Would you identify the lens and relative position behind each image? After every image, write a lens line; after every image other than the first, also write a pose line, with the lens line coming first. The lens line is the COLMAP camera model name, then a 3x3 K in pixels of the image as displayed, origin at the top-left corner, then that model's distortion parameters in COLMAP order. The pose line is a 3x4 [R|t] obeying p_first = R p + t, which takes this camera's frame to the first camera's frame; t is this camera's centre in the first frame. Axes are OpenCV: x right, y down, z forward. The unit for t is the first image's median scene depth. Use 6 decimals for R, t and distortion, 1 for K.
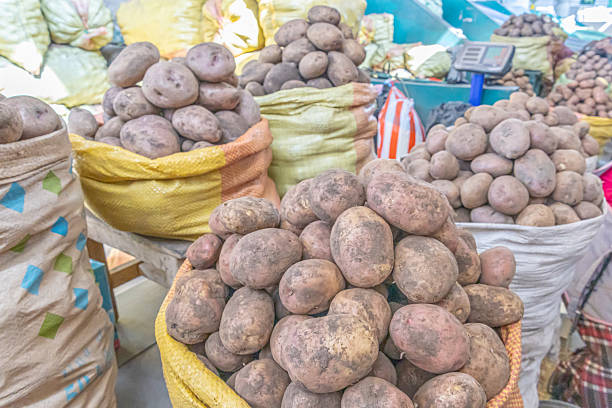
lens RADIAL K [[471.6, 0, 300.2], [0, 471.6, 201.8], [0, 0, 1]] dist [-0.002717, -0.001635]
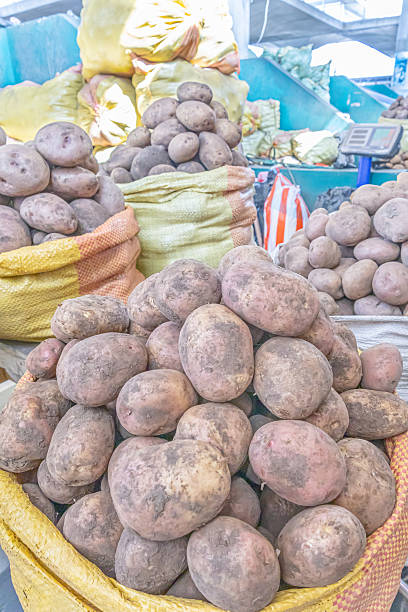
lens RADIAL K [[462.2, 0, 204.0], [0, 462.2, 306.0], [0, 0, 1]] dist [0.005826, -0.003445]
pose [[0.999493, -0.029084, 0.012964, 0.062721], [0.028714, 0.999200, 0.027838, -0.006100], [-0.013763, -0.027451, 0.999528, 0.116724]]
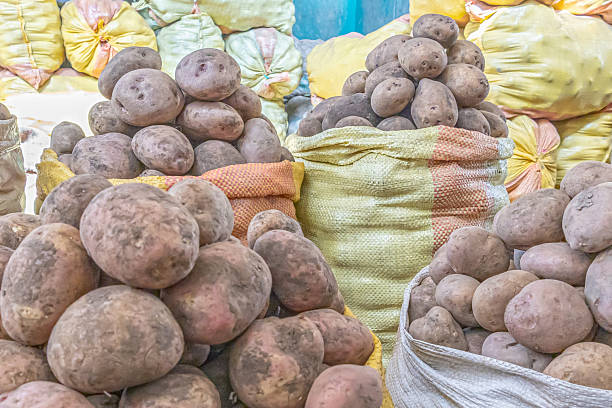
lens RADIAL K [[652.6, 0, 306.2], [0, 652.6, 248.1], [0, 0, 1]] dist [0.016552, 0.001036]
pose [[0.865543, 0.148403, -0.478342, 0.530975], [-0.212664, 0.973615, -0.082749, 0.028557], [0.453441, 0.173349, 0.874266, 0.226020]]
